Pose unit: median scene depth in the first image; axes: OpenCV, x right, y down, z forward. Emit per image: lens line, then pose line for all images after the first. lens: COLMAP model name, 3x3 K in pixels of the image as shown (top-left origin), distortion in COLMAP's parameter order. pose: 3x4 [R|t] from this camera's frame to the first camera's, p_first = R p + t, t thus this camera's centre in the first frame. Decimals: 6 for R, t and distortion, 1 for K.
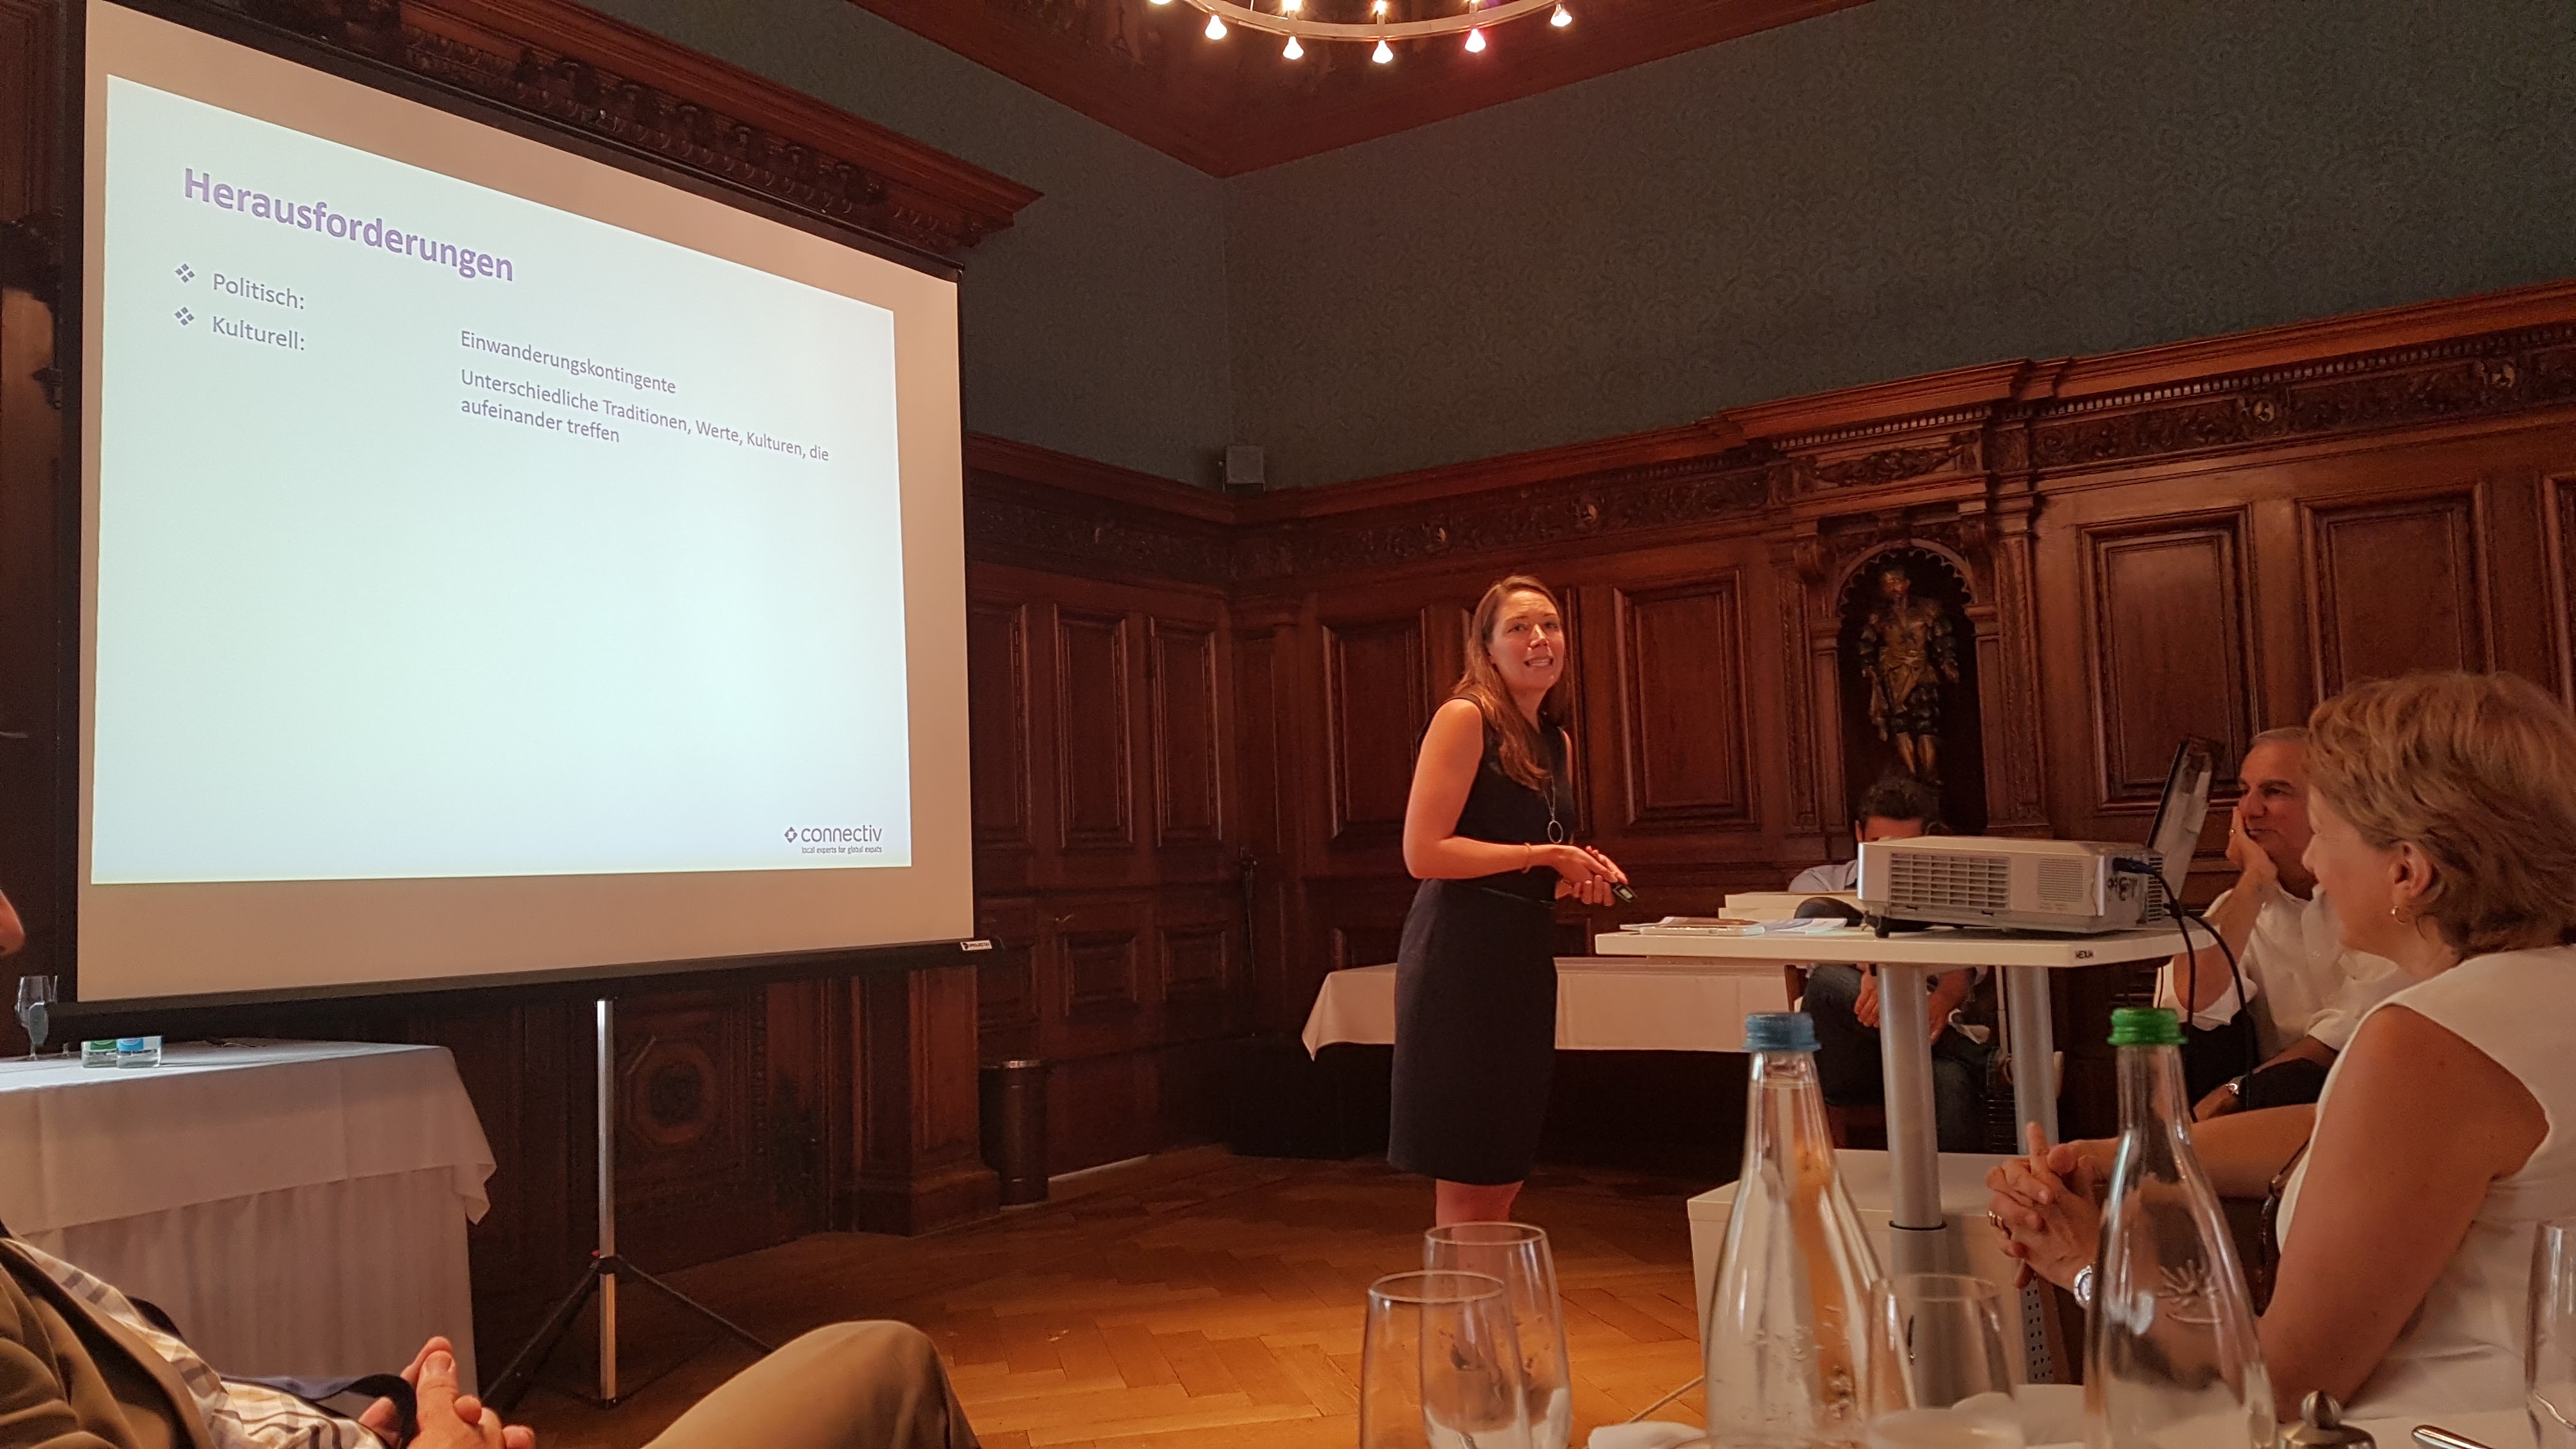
lens RADIAL K [[1755.4, 0, 1256.5], [0, 1755.4, 730.7], [0, 0, 1]] dist [0.206753, -0.259214]
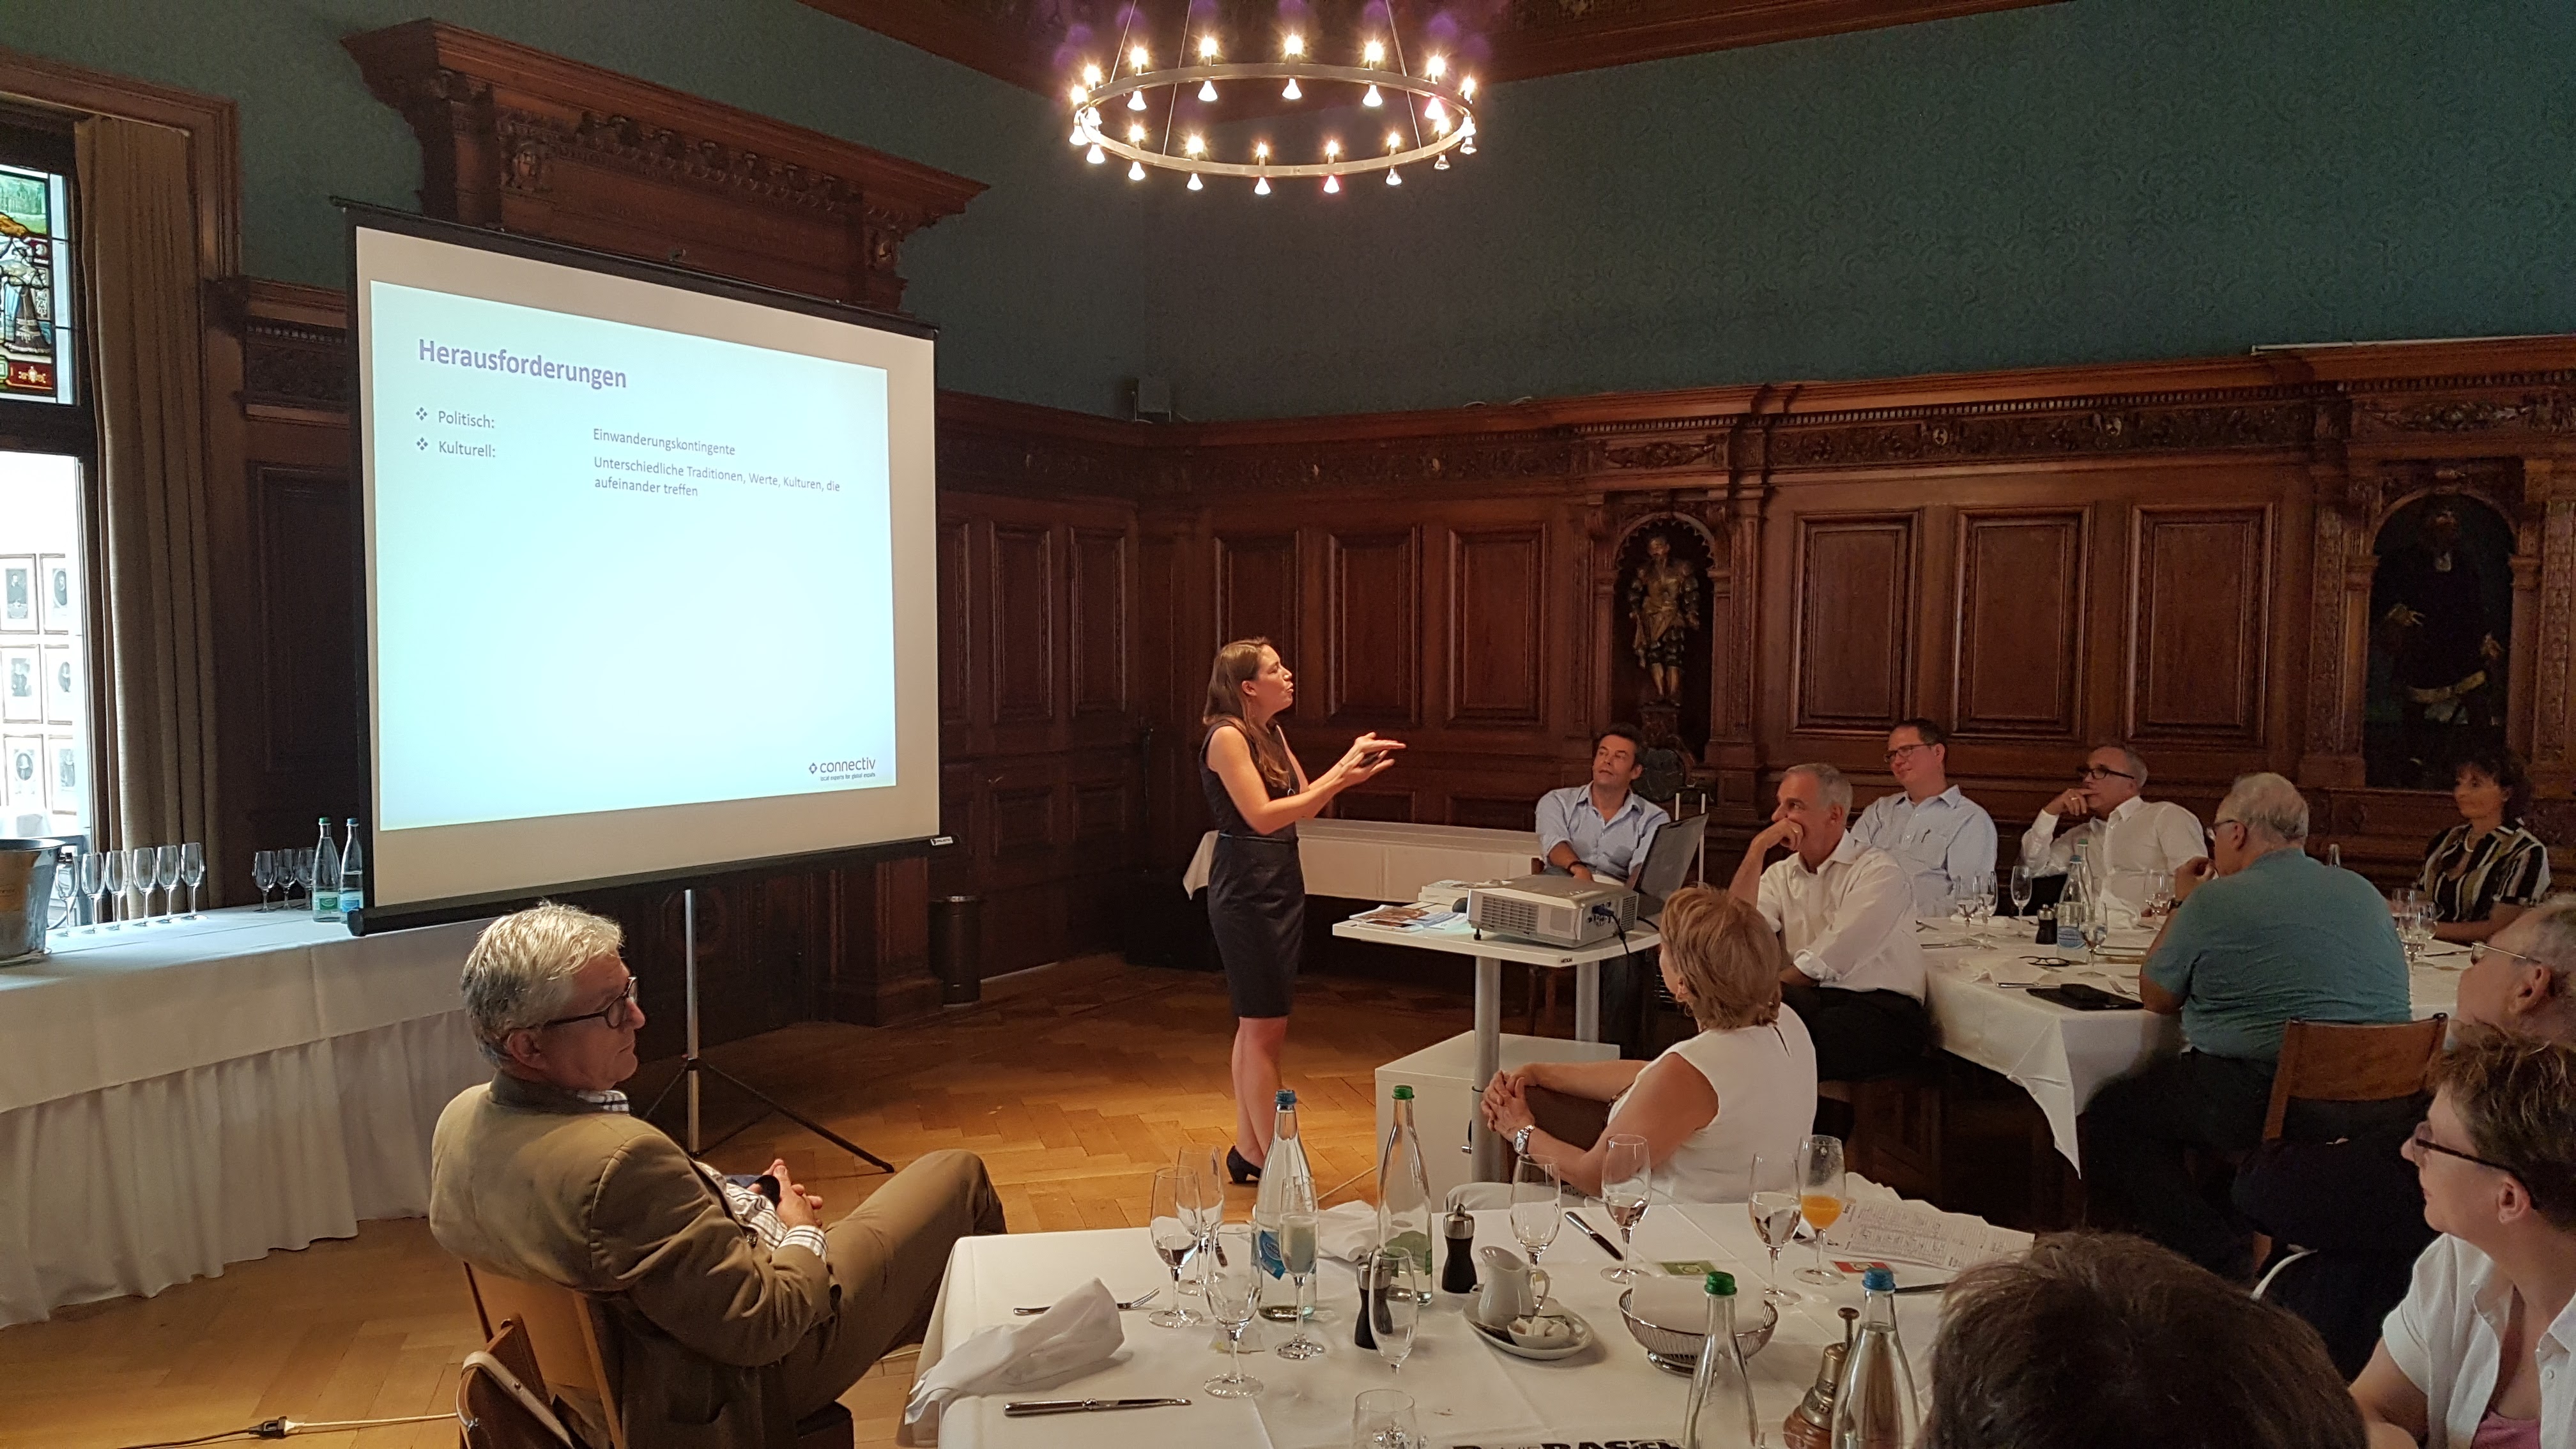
lens RADIAL K [[1755.4, 0, 1256.5], [0, 1755.4, 730.7], [0, 0, 1]] dist [0.206753, -0.259214]
pose [[0.997849, 0.035354, 0.055208, 0.005202], [-0.042585, 0.989816, 0.135836, -0.115493], [-0.049844, -0.137895, 0.989192, -0.260049]]
